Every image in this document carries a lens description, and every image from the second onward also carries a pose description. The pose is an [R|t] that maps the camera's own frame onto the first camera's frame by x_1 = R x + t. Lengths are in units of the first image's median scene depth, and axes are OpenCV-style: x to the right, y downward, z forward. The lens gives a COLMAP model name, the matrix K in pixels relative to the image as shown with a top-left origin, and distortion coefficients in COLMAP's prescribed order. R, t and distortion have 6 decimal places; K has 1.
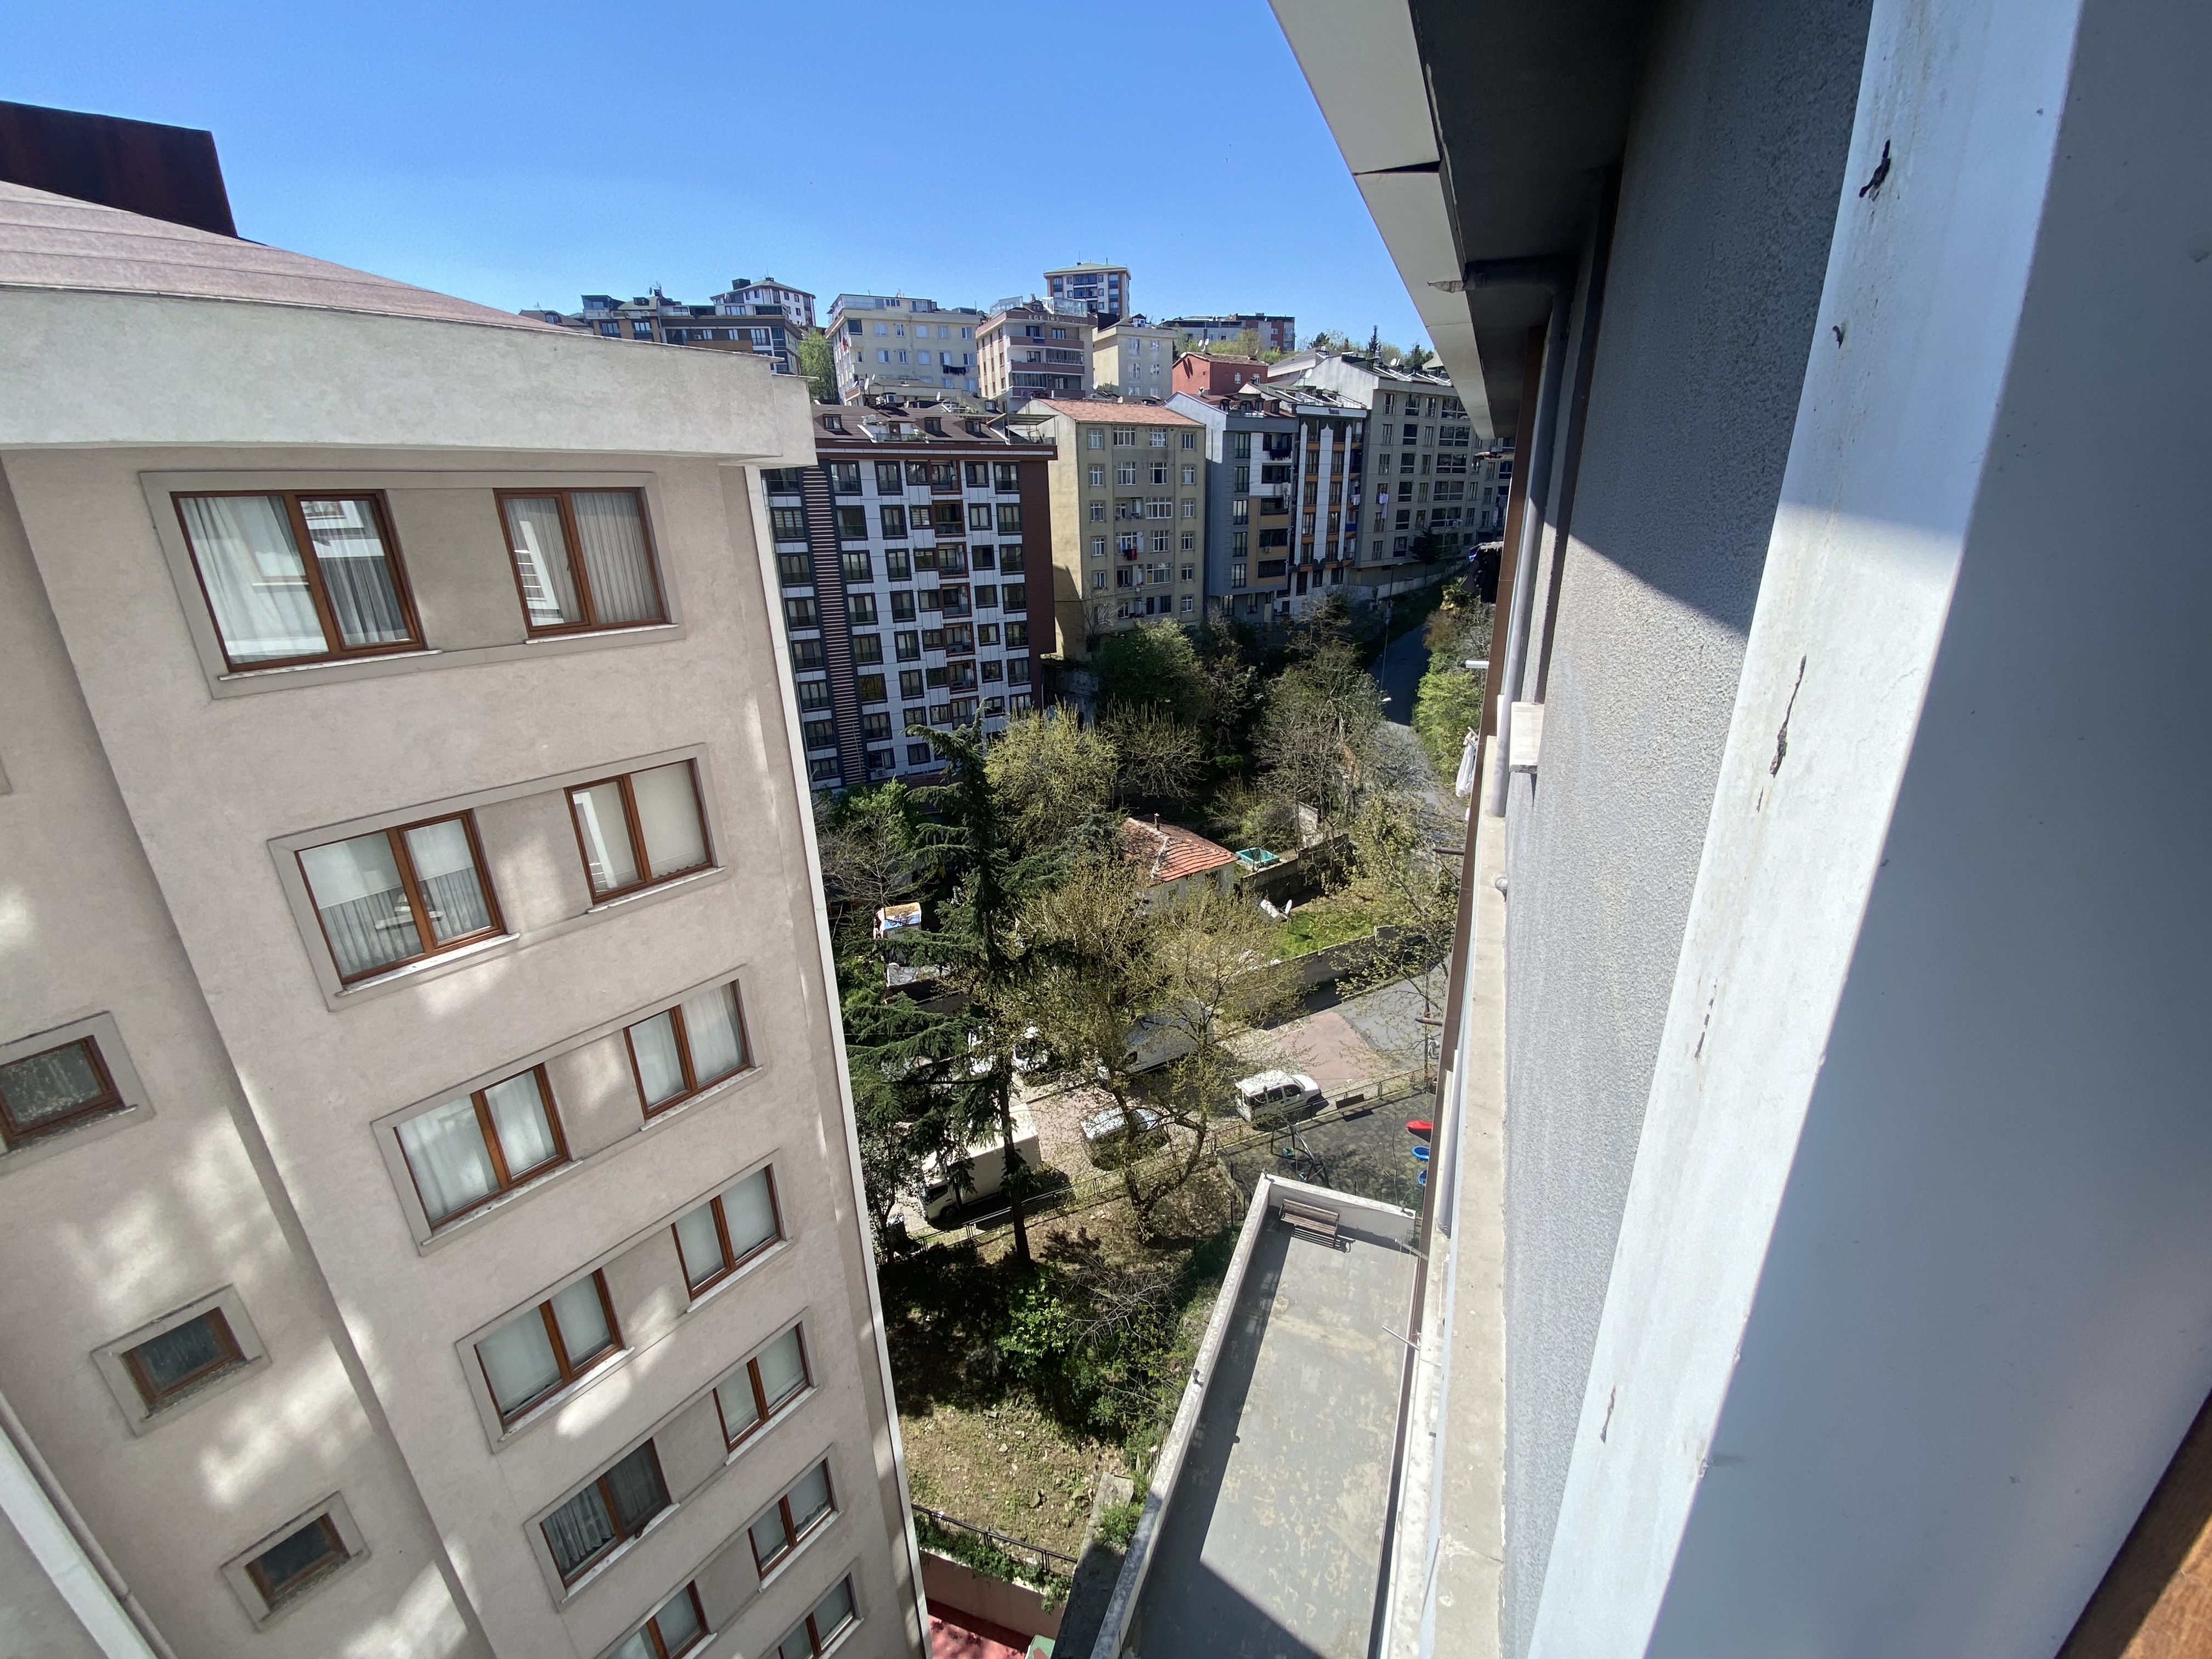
lens RADIAL K [[912.3, 0, 1105.7], [0, 912.3, 840.4], [0, 0, 1]] dist [0.001986, -0.012022]
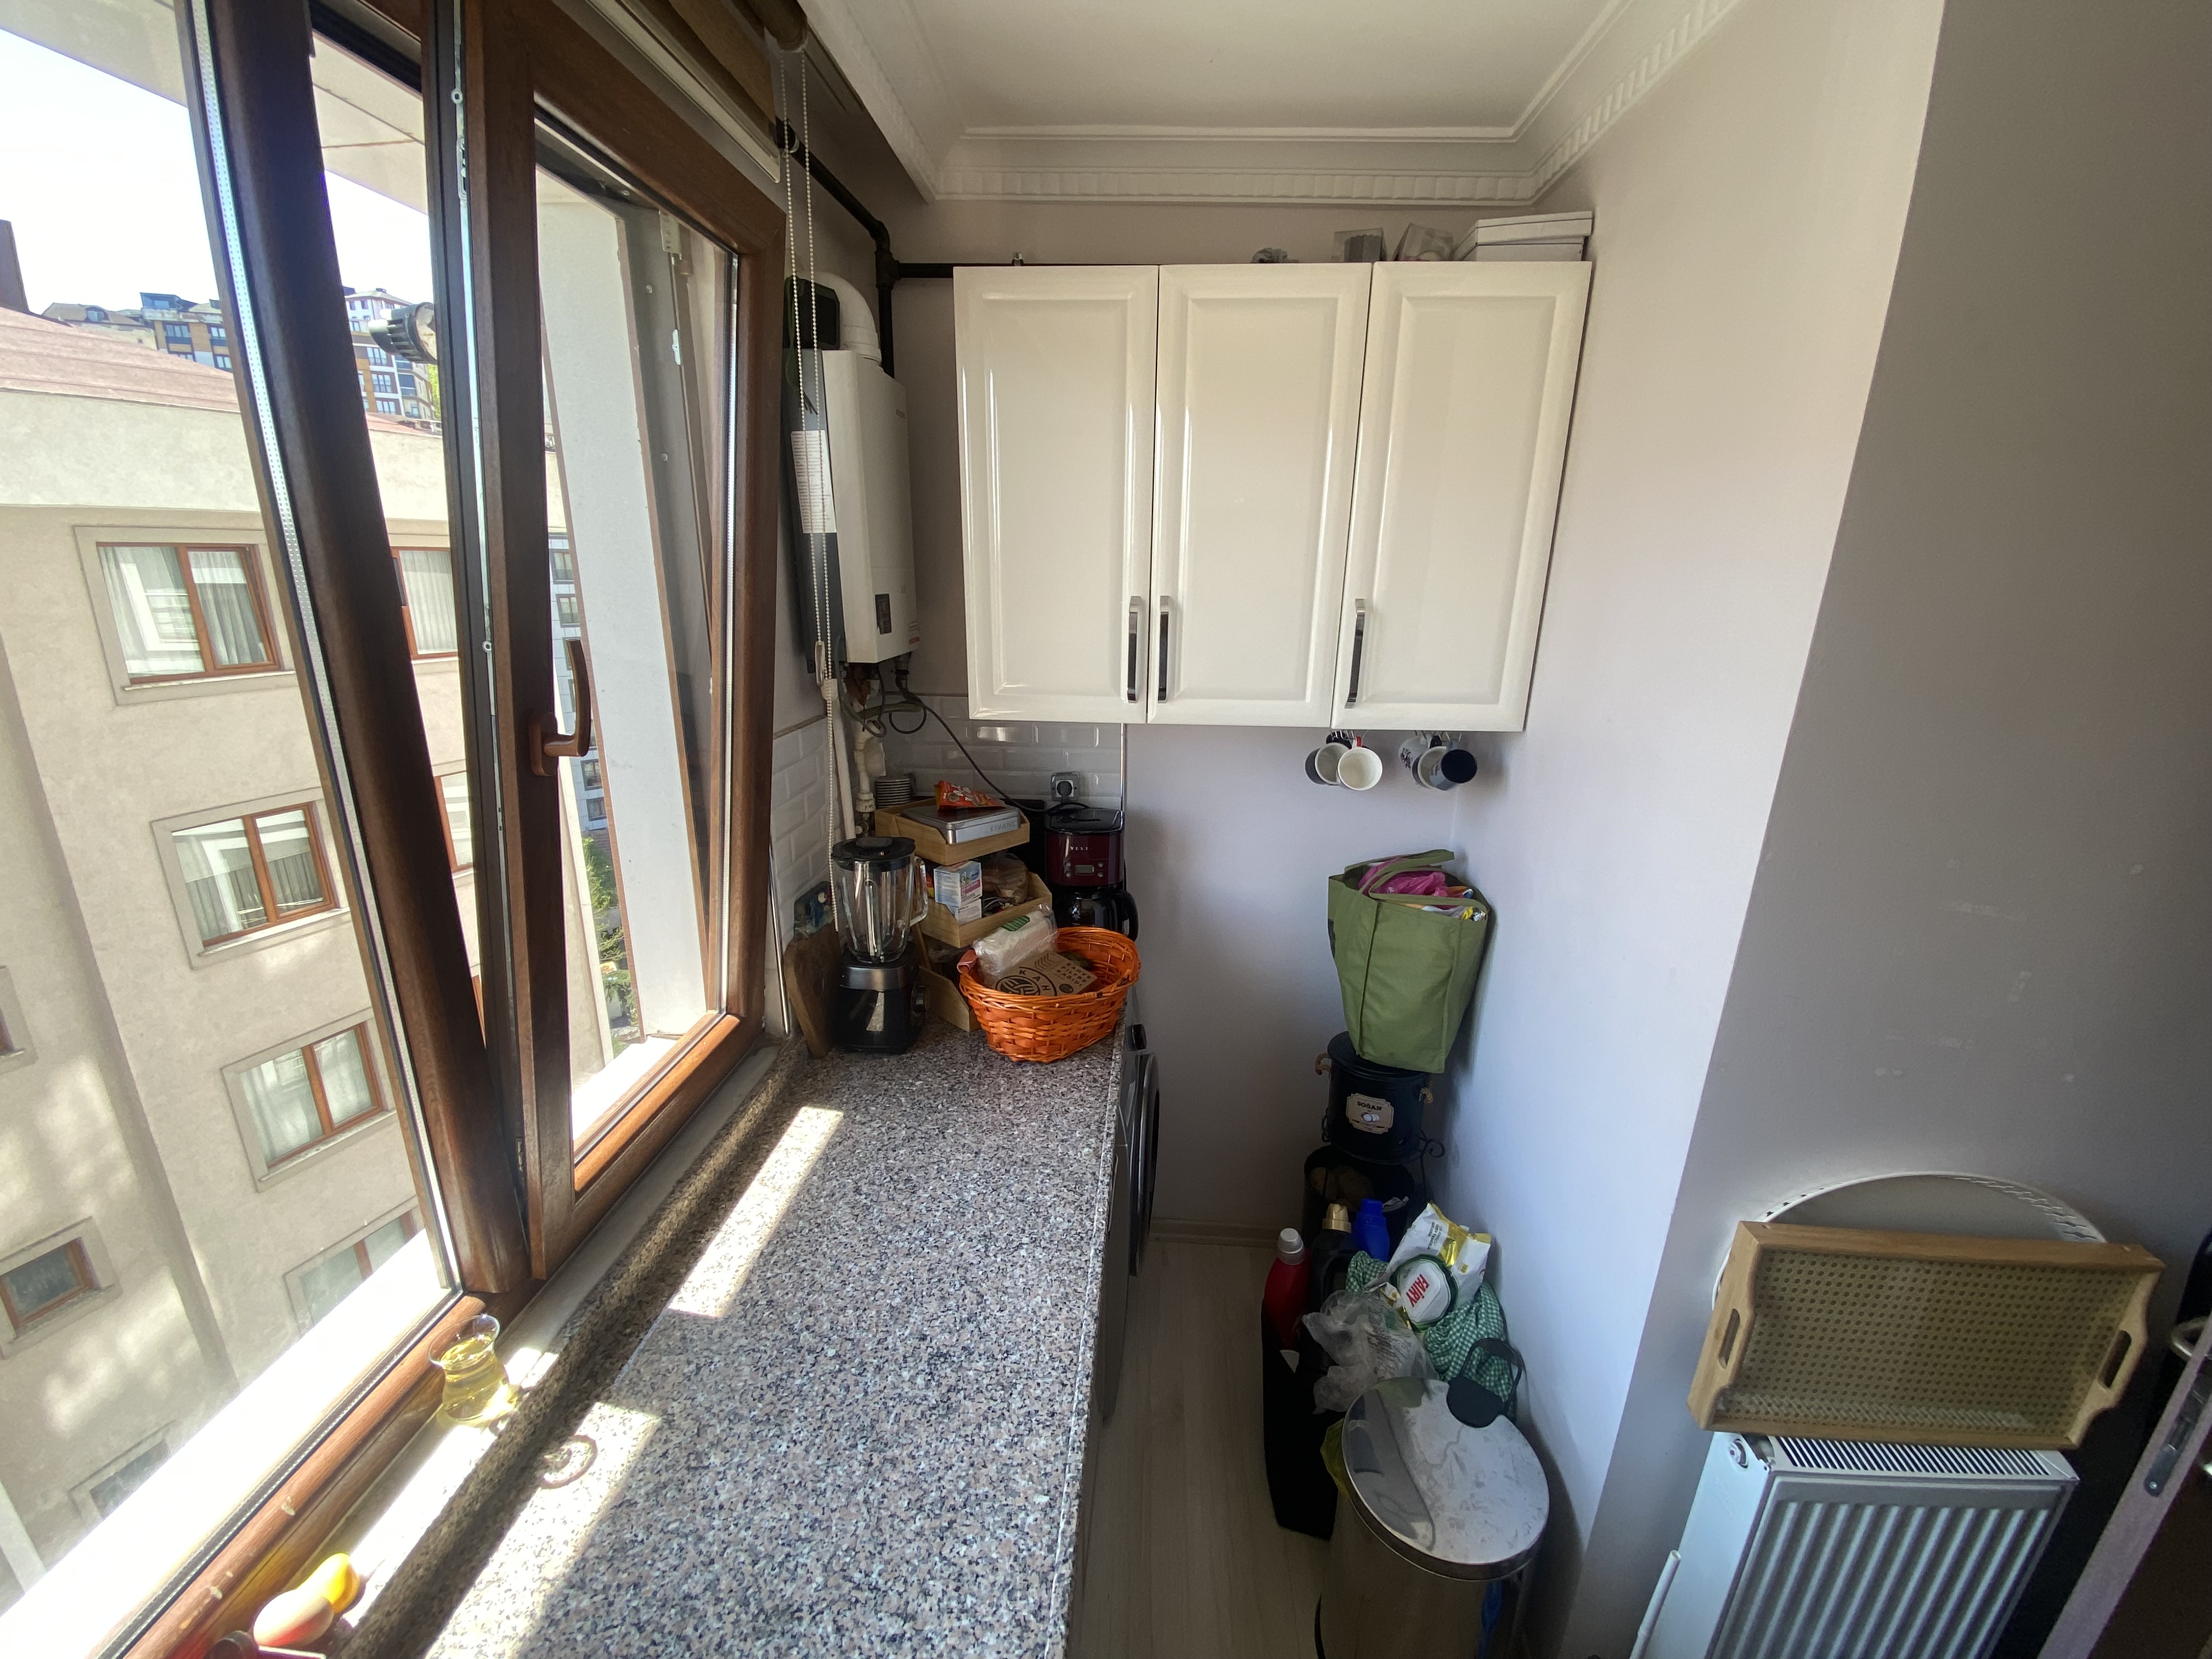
lens RADIAL K [[912.3, 0, 1105.7], [0, 912.3, 840.4], [0, 0, 1]] dist [0.001986, -0.012022]
pose [[0.947841, -0.048202, 0.315078, -0.081668], [0.066360, 0.996681, -0.047151, 0.155300], [-0.311759, 0.065600, 0.947894, -0.510711]]
